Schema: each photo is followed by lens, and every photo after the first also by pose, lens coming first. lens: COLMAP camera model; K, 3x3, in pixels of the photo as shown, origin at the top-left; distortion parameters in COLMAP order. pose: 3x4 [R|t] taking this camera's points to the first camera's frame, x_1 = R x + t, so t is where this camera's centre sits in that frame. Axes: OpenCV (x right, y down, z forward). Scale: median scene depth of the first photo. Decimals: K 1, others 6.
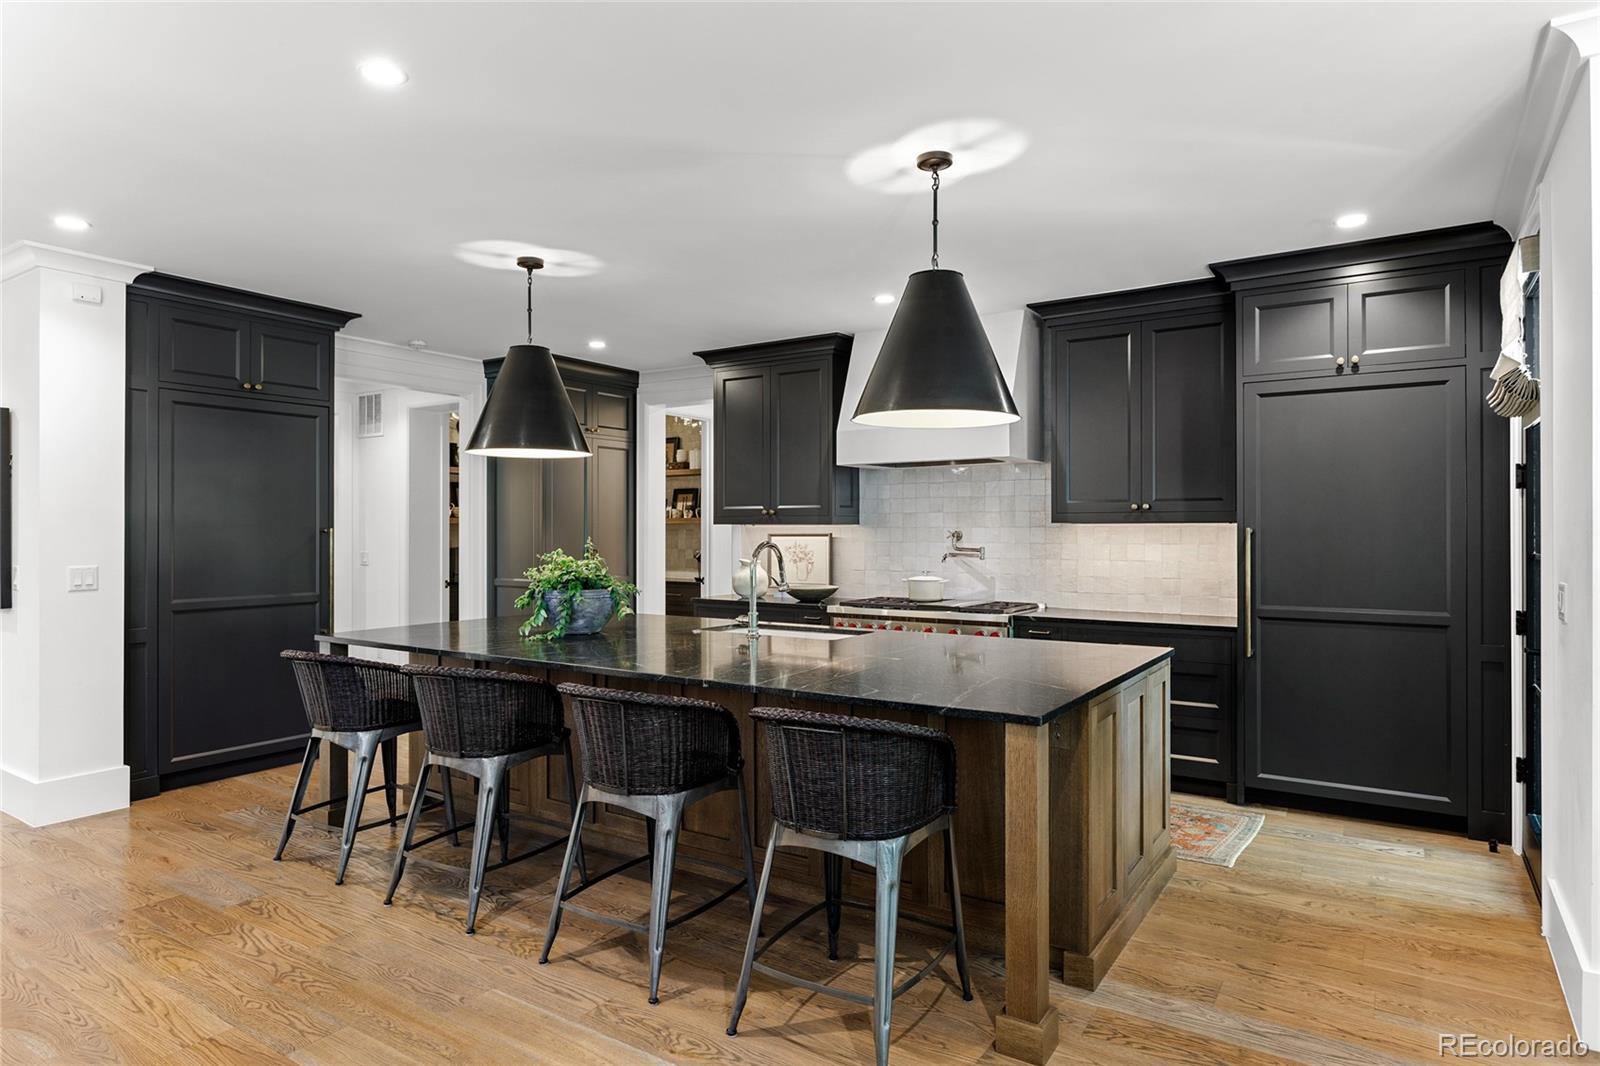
lens RADIAL K [[924.7, 0, 802.3], [0, 924.7, 524.2], [0, 0, 1]] dist [-0.000833, 0.000557]
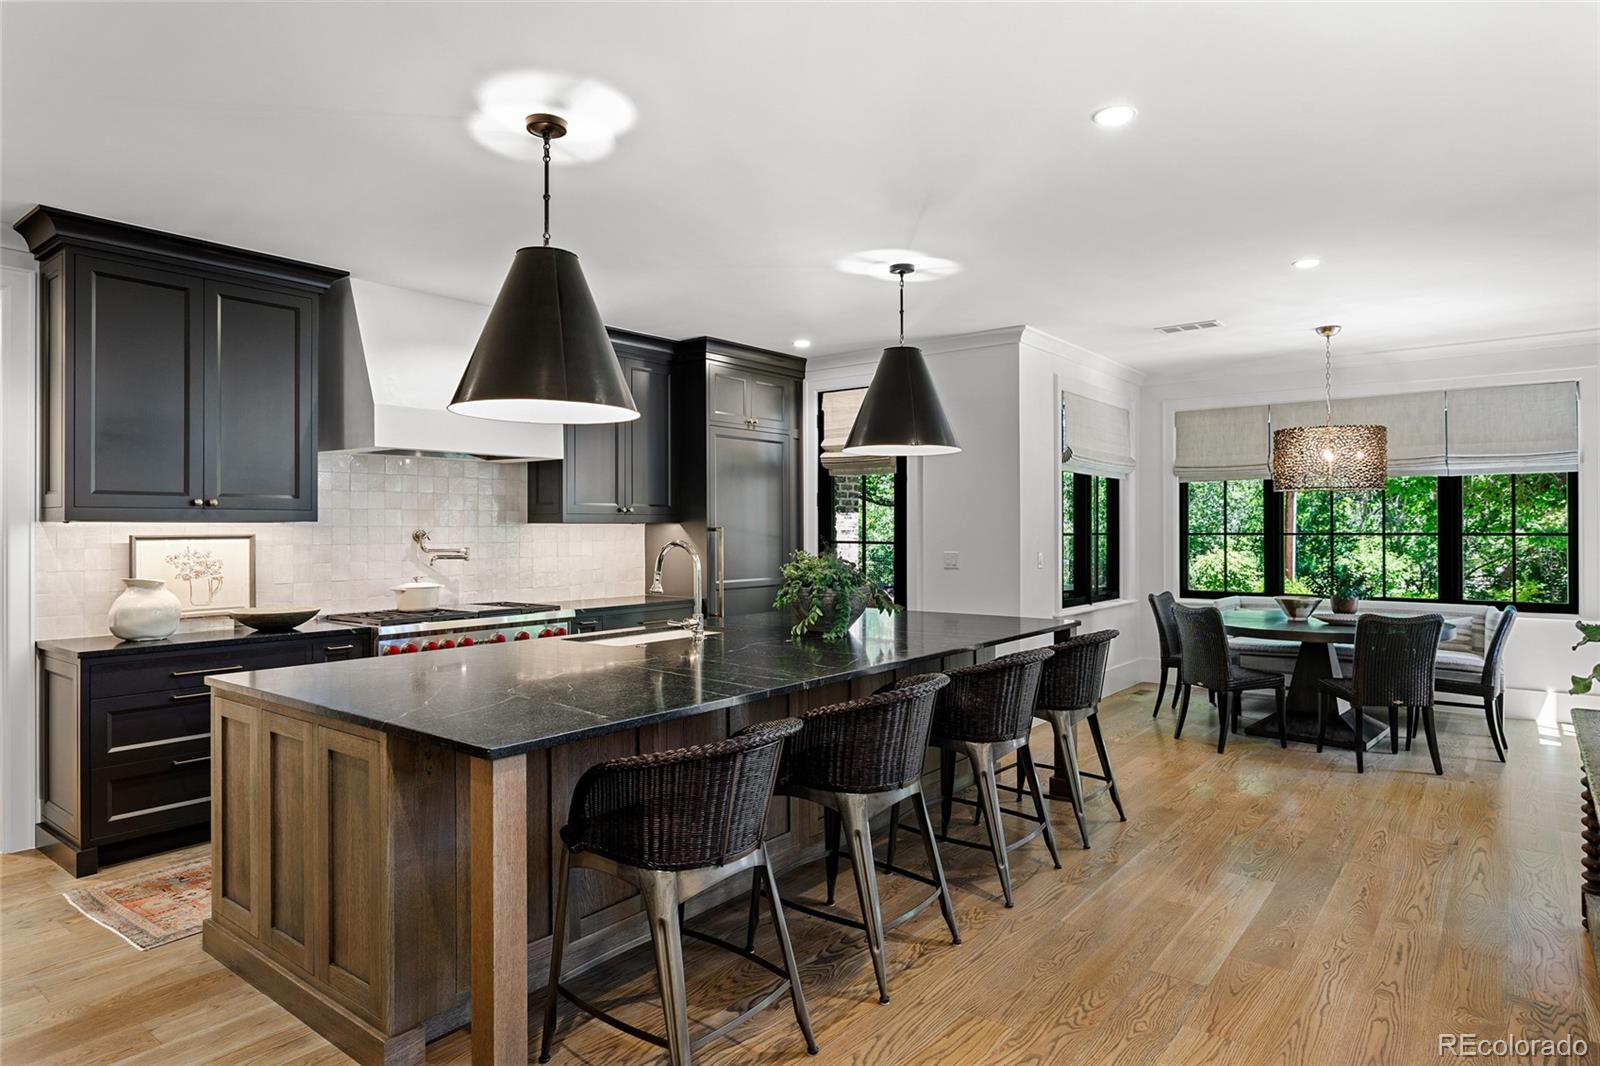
lens RADIAL K [[924.7, 0, 803.6], [0, 924.7, 525.2], [0, 0, 1]] dist [-0.000833, 0.000557]
pose [[0.071015, 0.003661, 0.997469, -0.731991], [-0.003084, 0.999989, -0.003451, 0.004365], [-0.997470, -0.002832, 0.071026, 0.597573]]
